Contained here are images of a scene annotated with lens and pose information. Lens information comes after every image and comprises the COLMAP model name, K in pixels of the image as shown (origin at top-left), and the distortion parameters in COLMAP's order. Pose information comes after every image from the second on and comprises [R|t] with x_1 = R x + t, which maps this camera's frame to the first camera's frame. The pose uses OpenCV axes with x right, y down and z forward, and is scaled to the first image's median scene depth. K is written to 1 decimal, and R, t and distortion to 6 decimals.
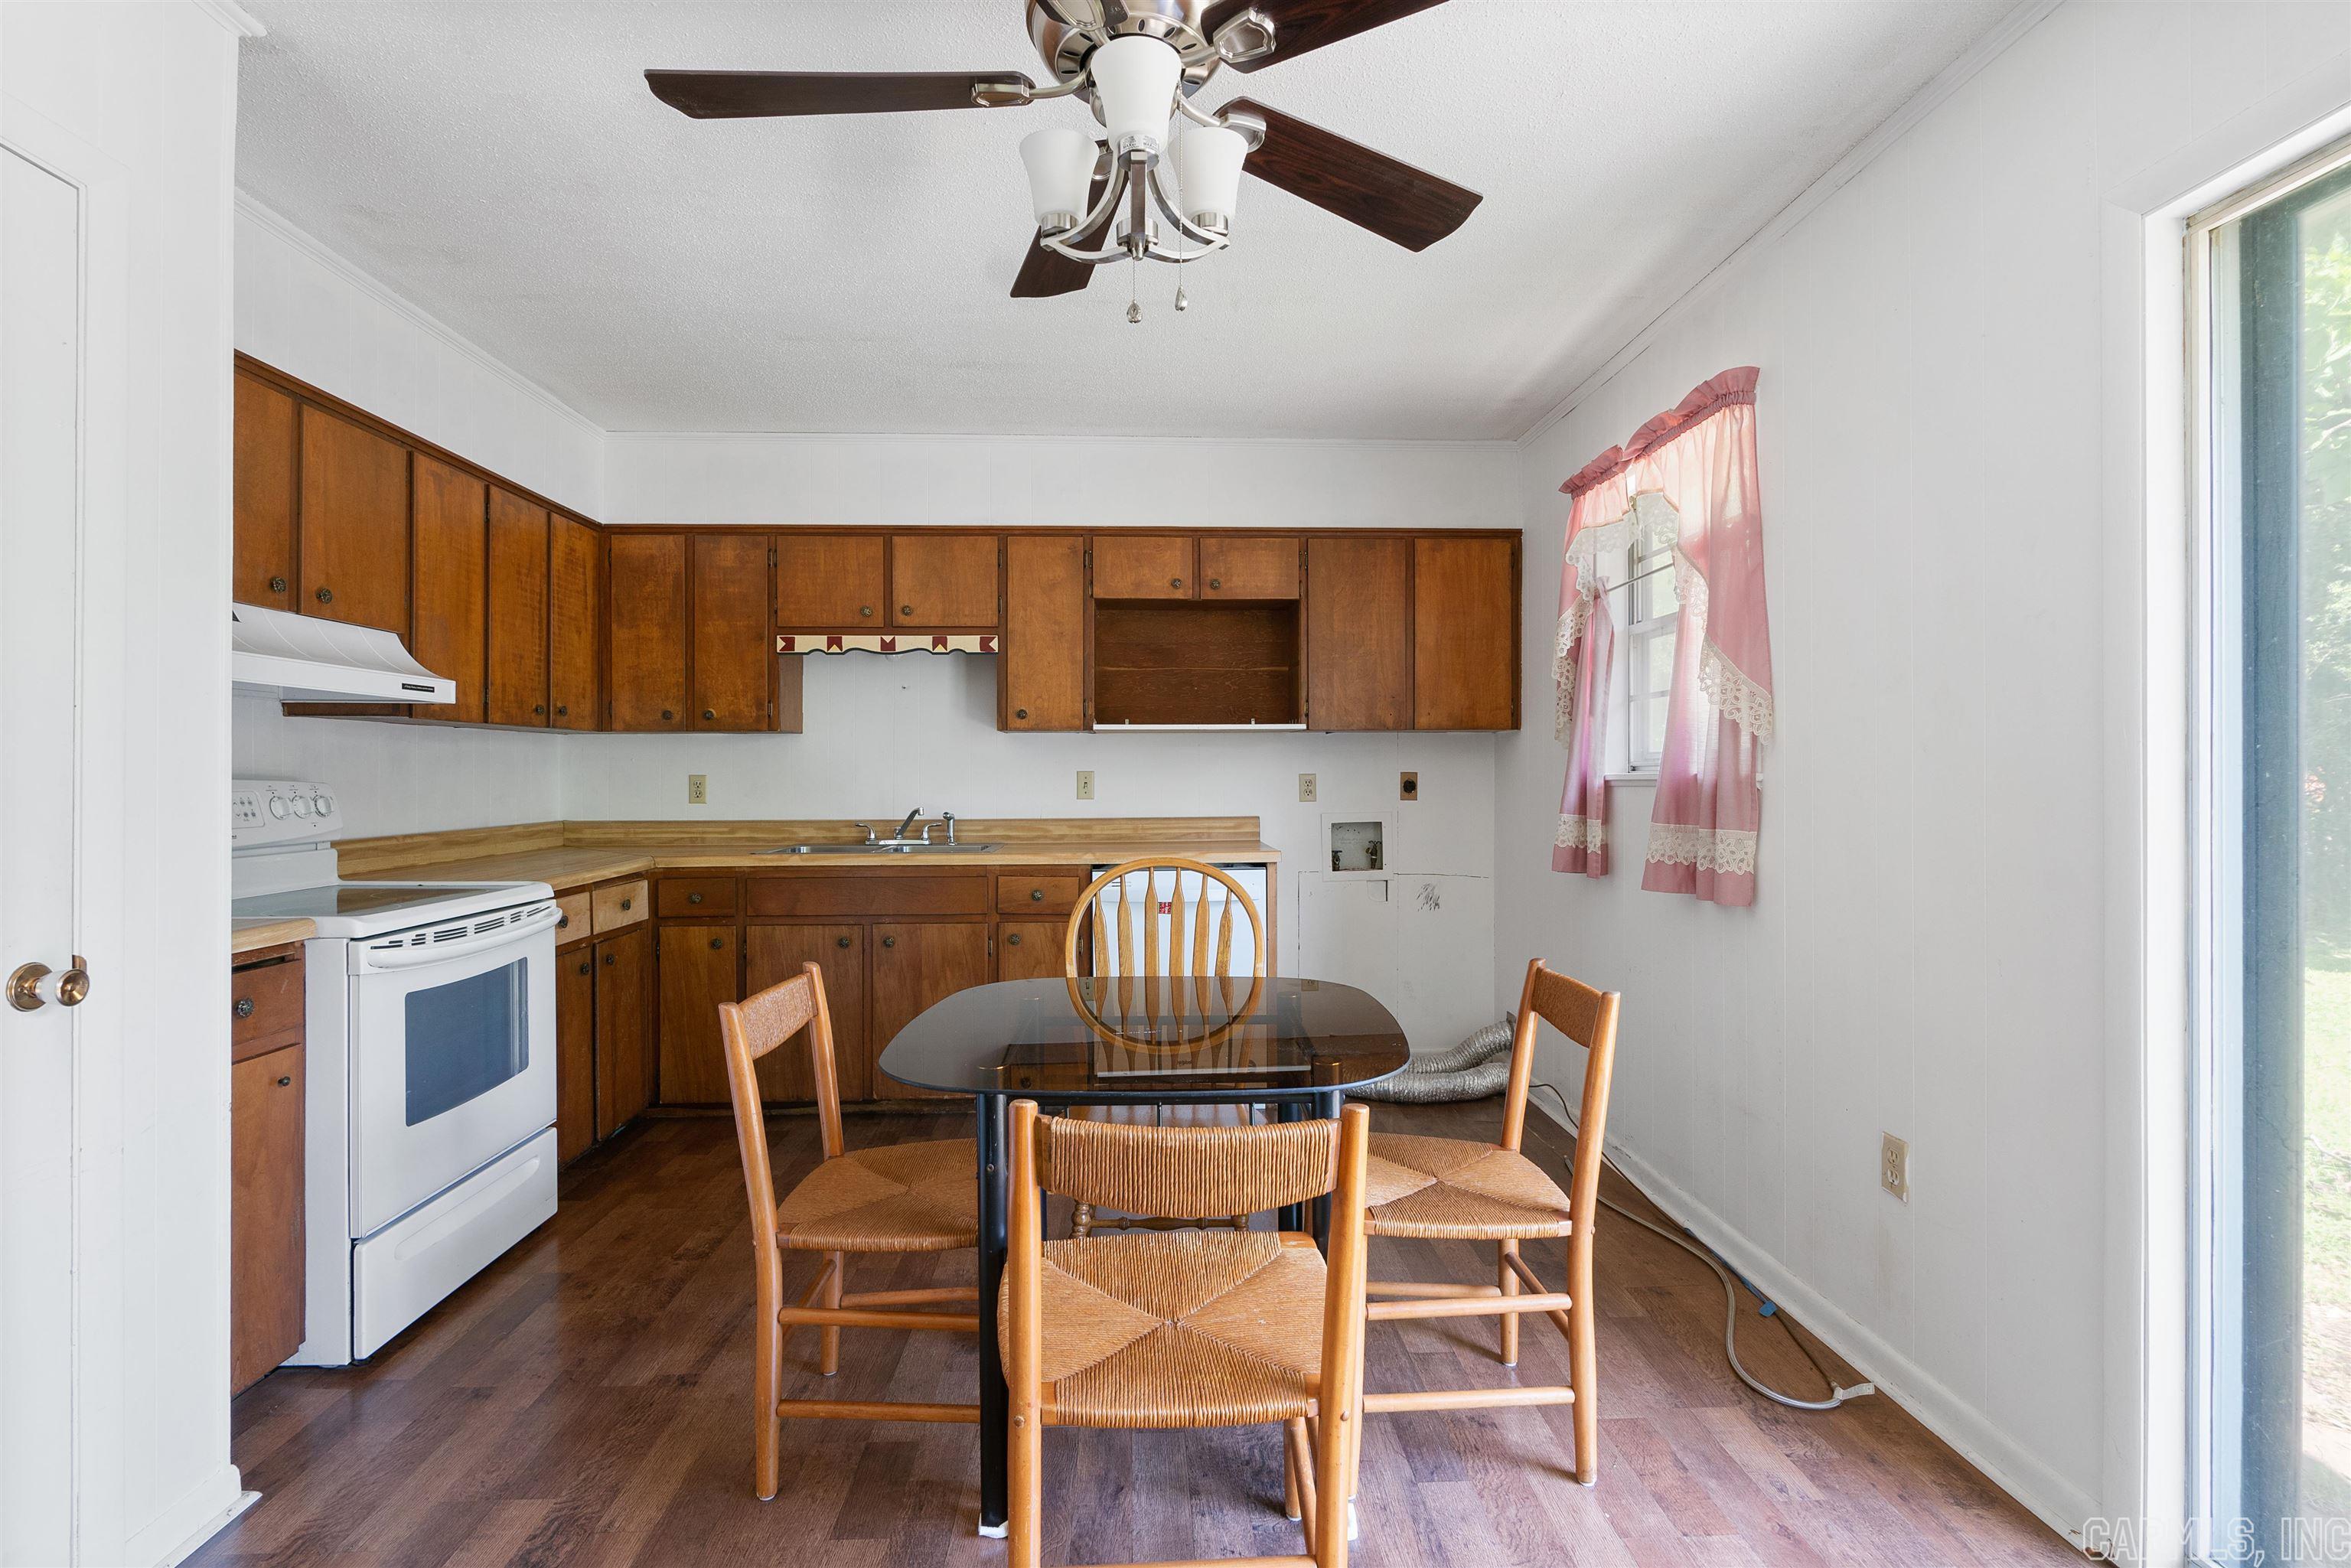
lens RADIAL K [[1096.2, 0, 1176.3], [0, 1096.2, 770.9], [0, 0, 1]] dist [-0.011992, 0.001999]
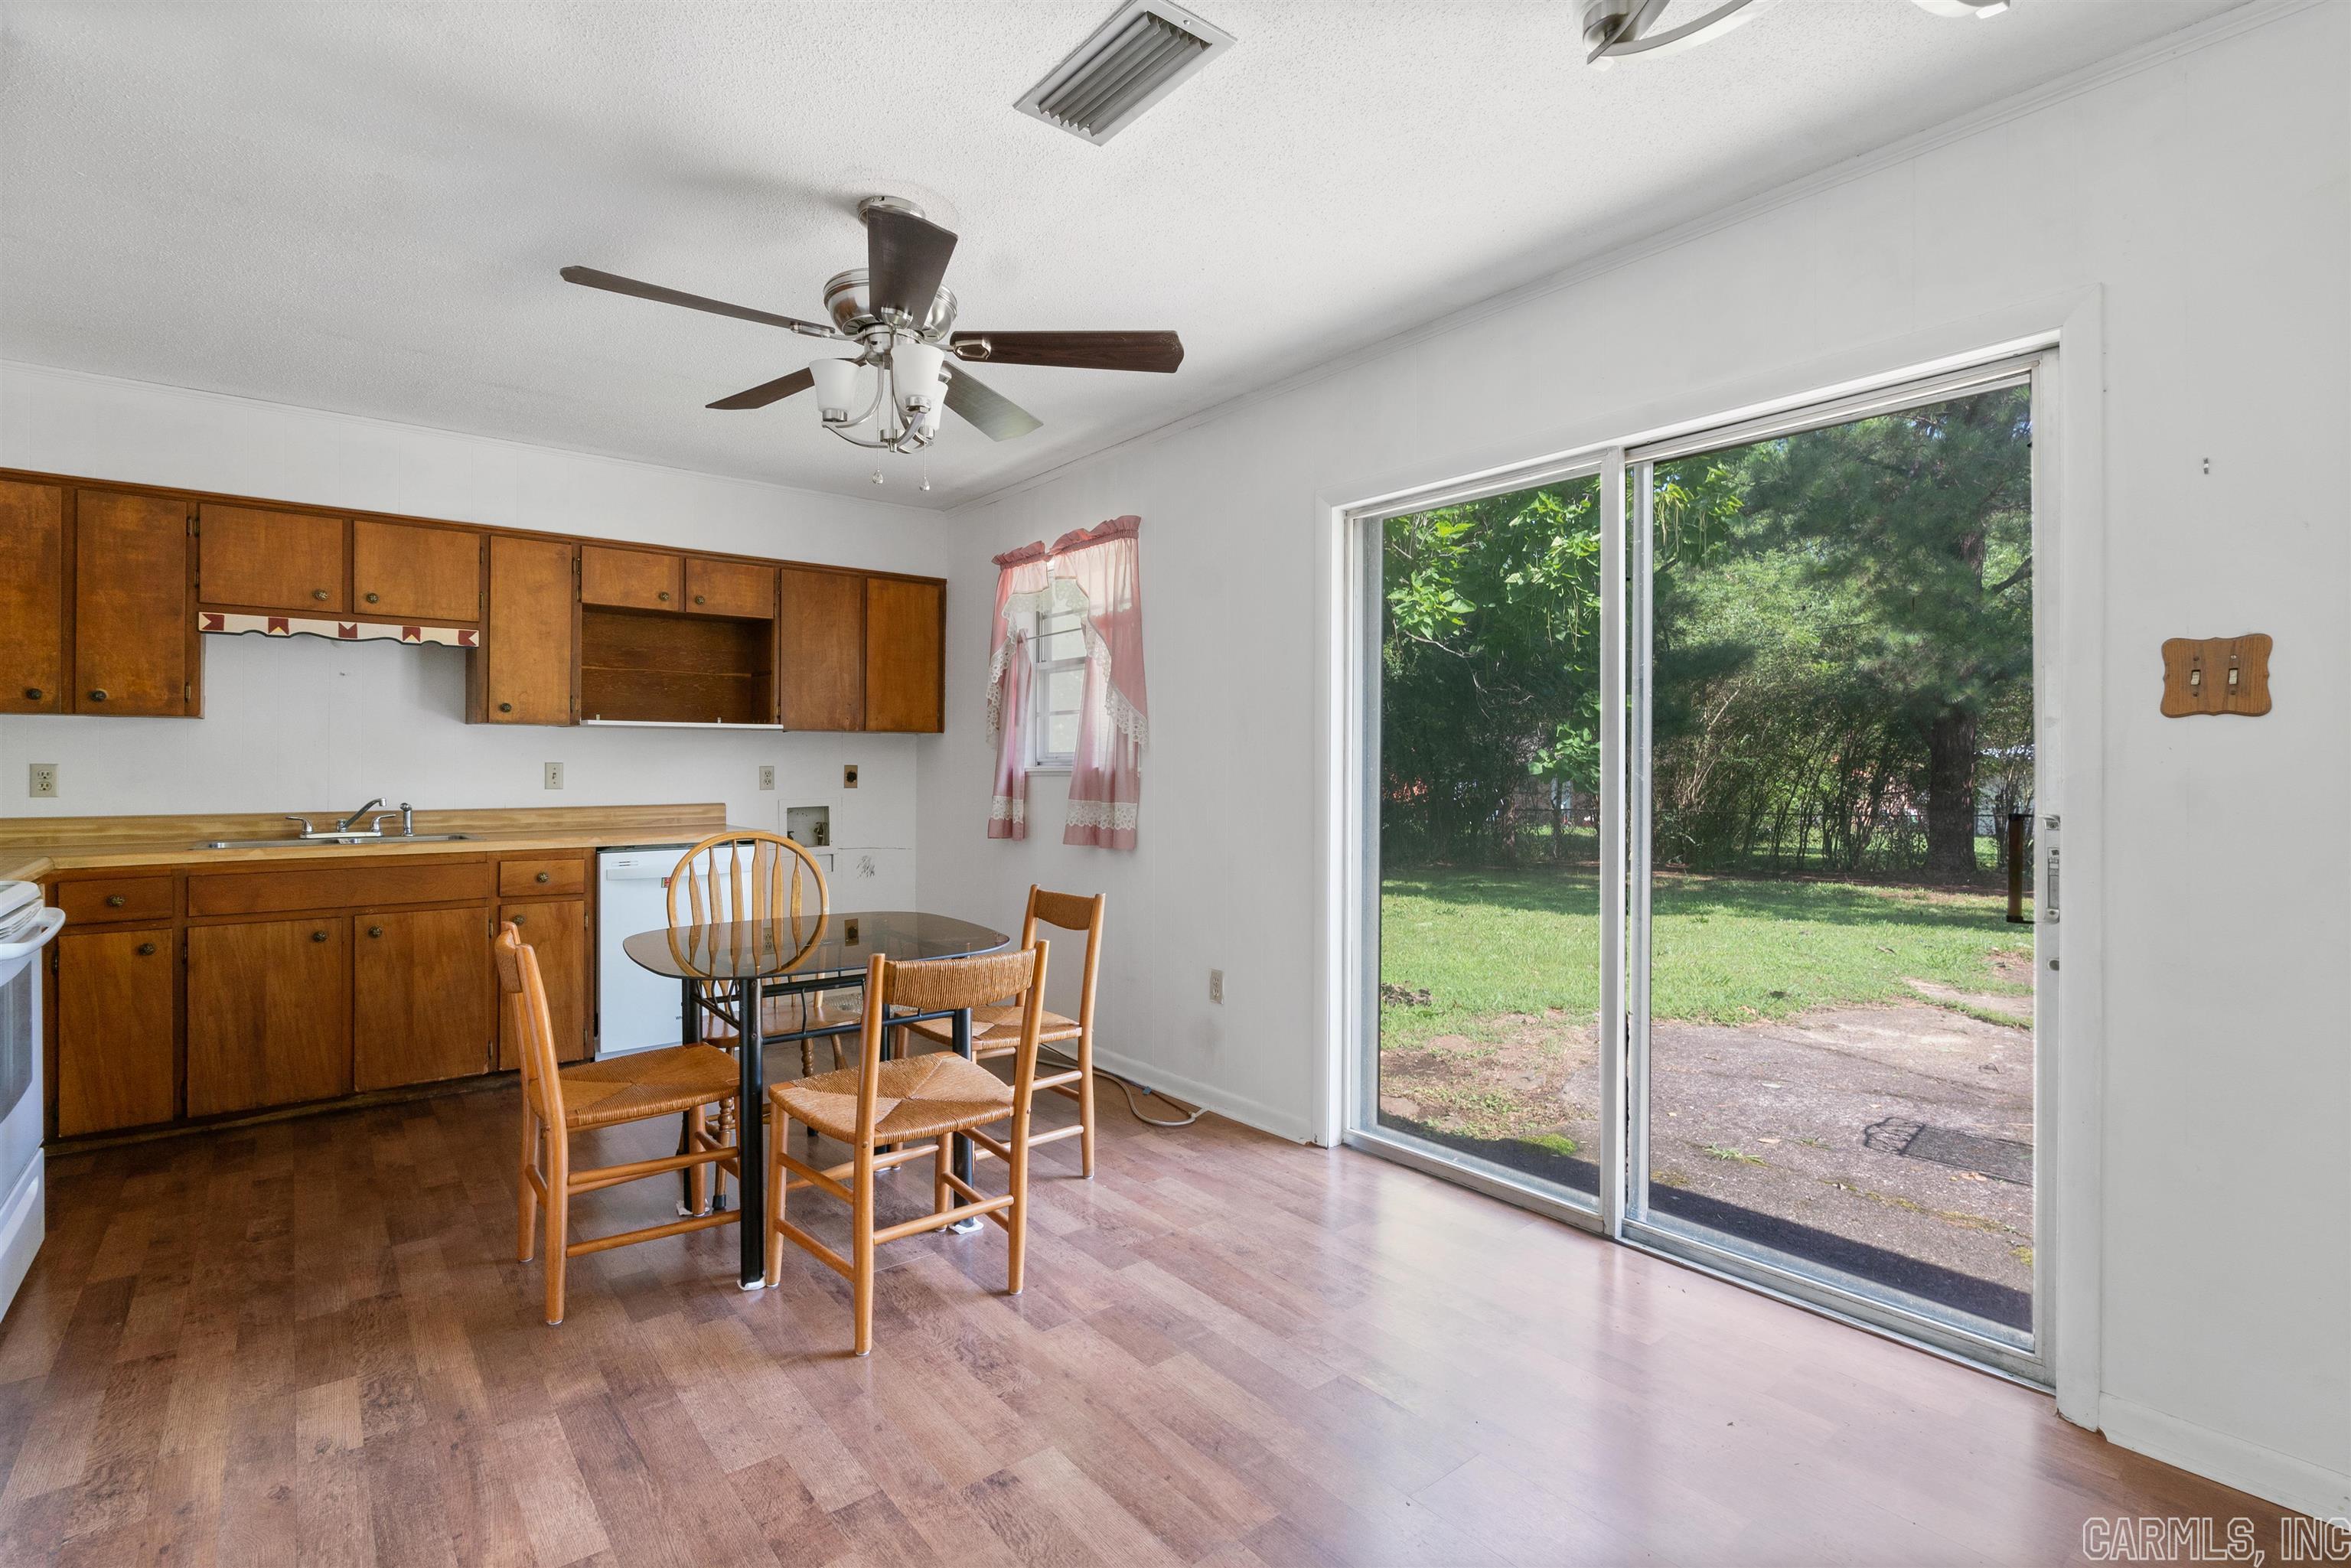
lens RADIAL K [[1096.2, 0, 1170.5], [0, 1096.2, 763.2], [0, 0, 1]] dist [-0.011992, 0.001999]
pose [[0.803797, 0.006644, 0.594867, -0.259443], [-0.006862, 0.999975, -0.001897, -0.001215], [-0.594864, -0.002558, 0.803822, -0.220360]]
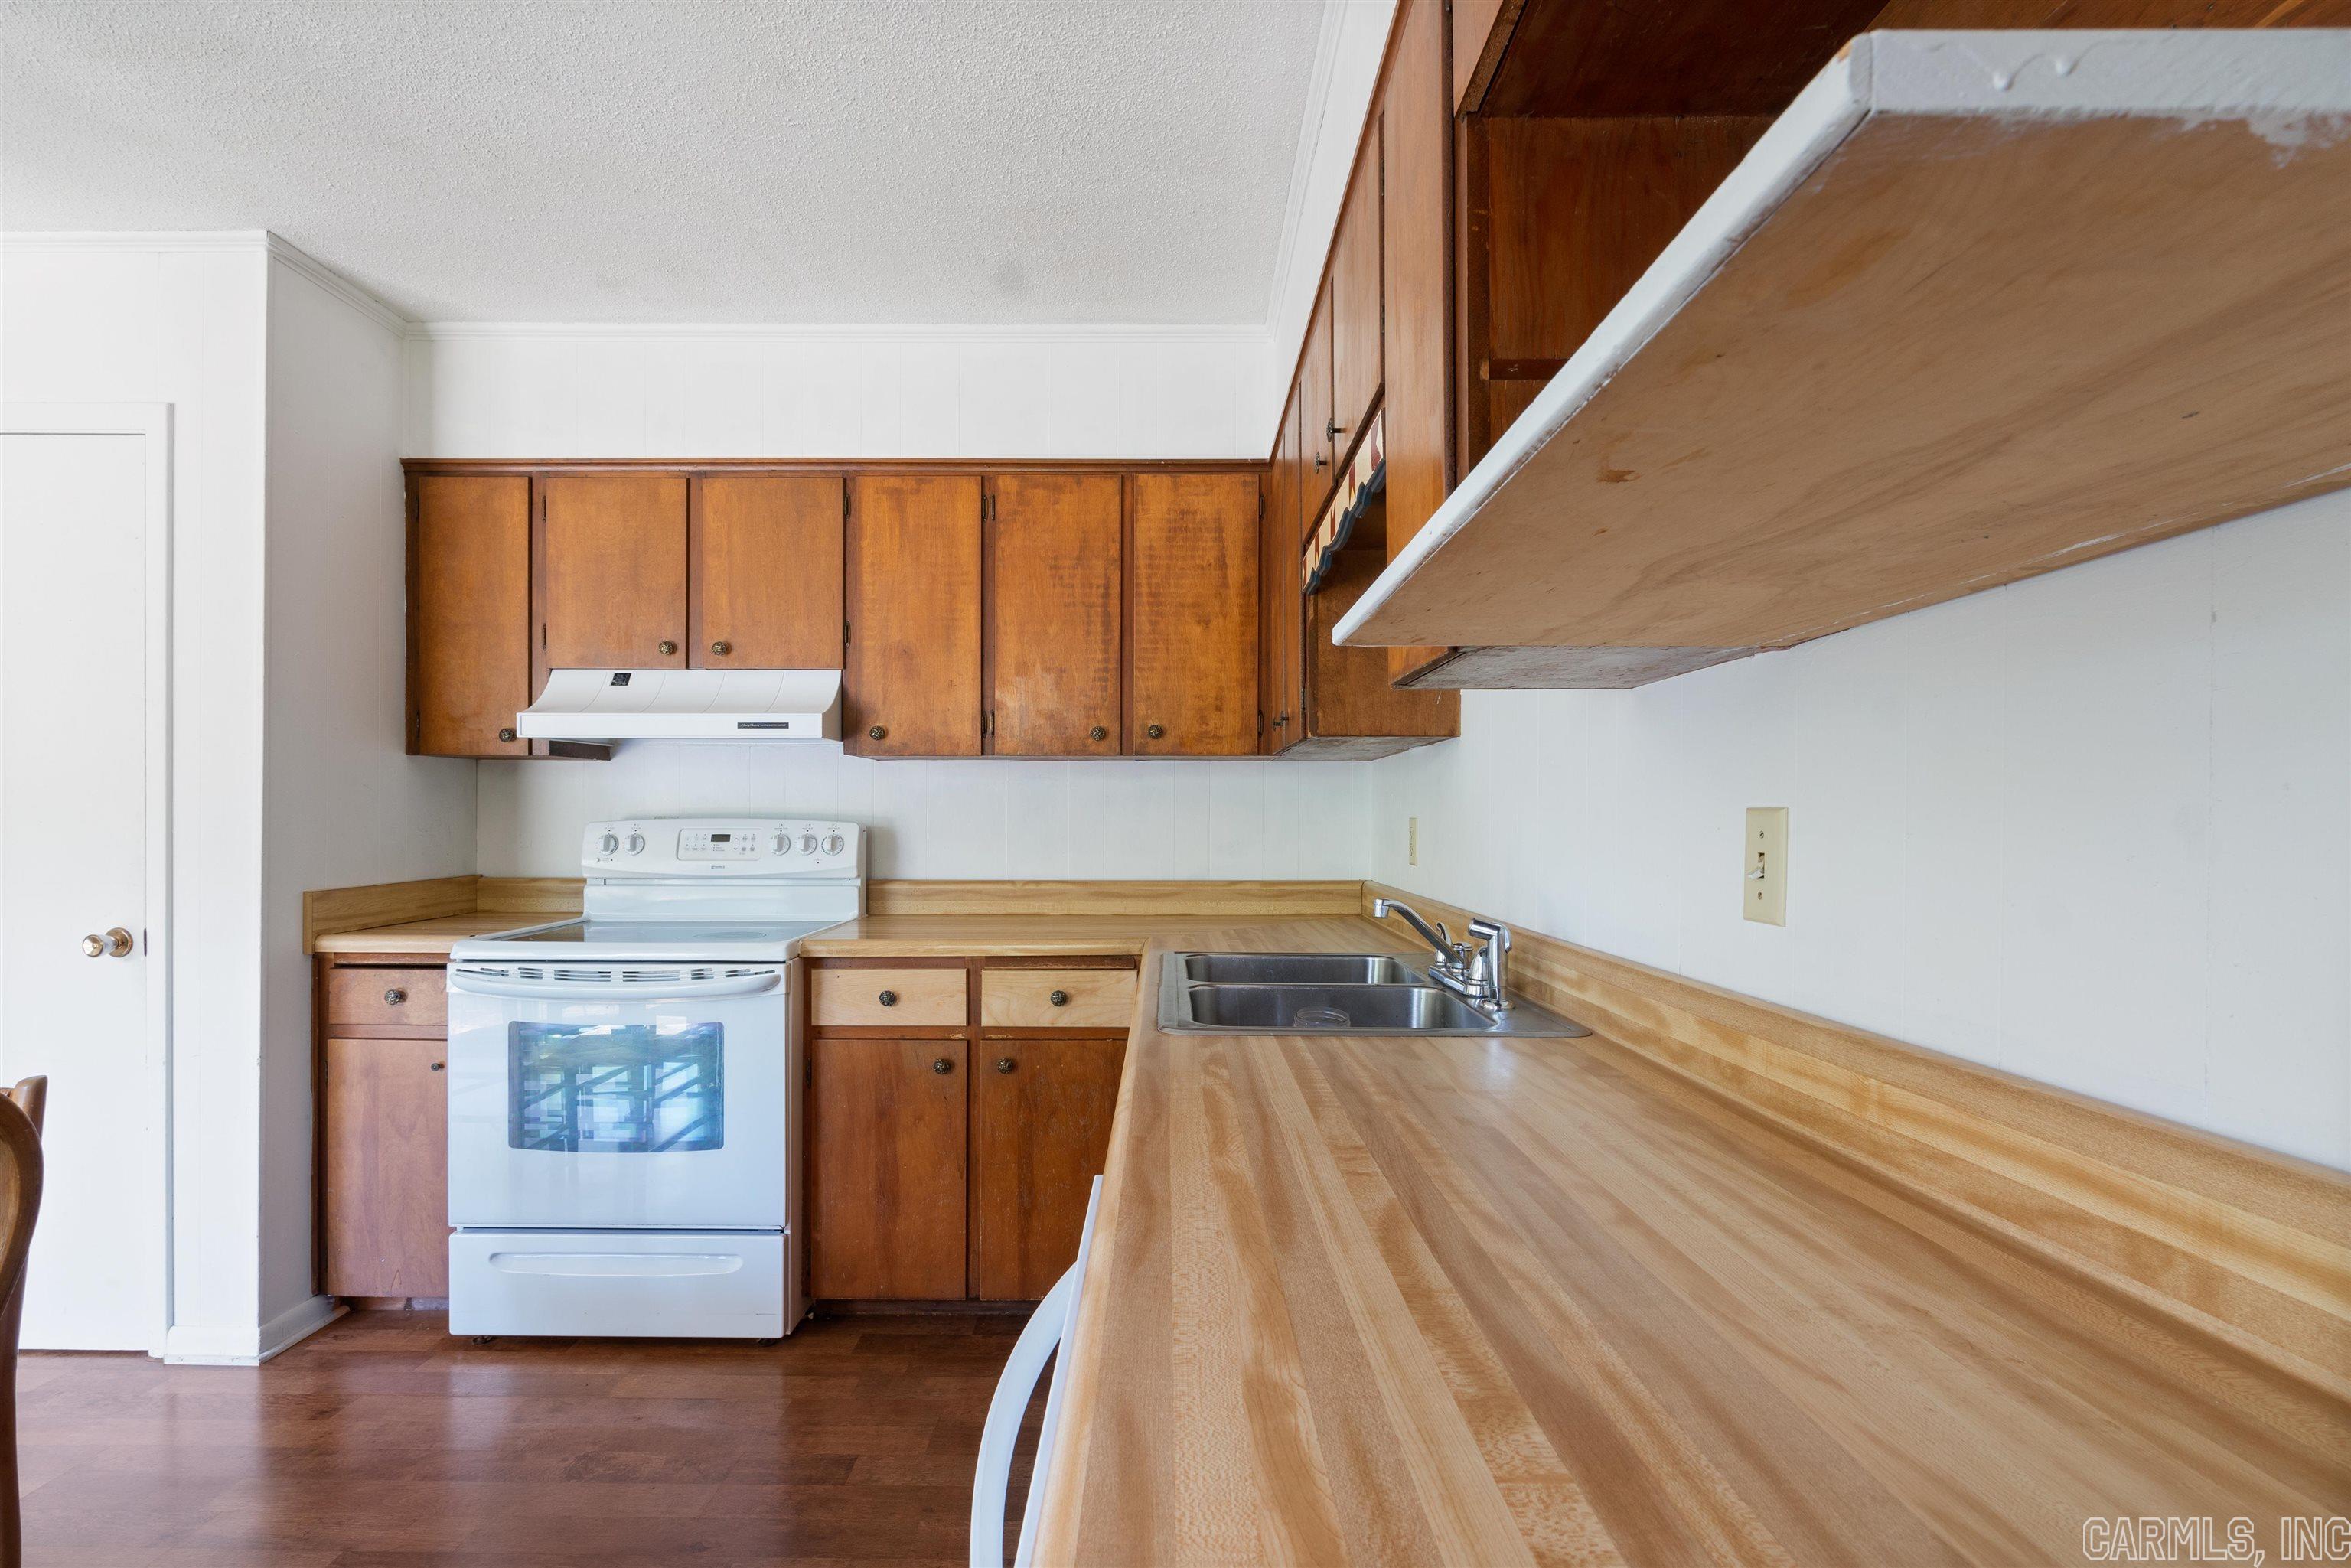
lens RADIAL K [[1096.2, 0, 1181.5], [0, 1096.2, 829.4], [0, 0, 1]] dist [-0.011992, 0.001999]
pose [[-0.047725, 0.011650, -0.998793, 0.185413], [-0.001076, 0.999931, 0.011715, 0.003484], [0.998860, 0.001634, -0.047709, 0.997045]]
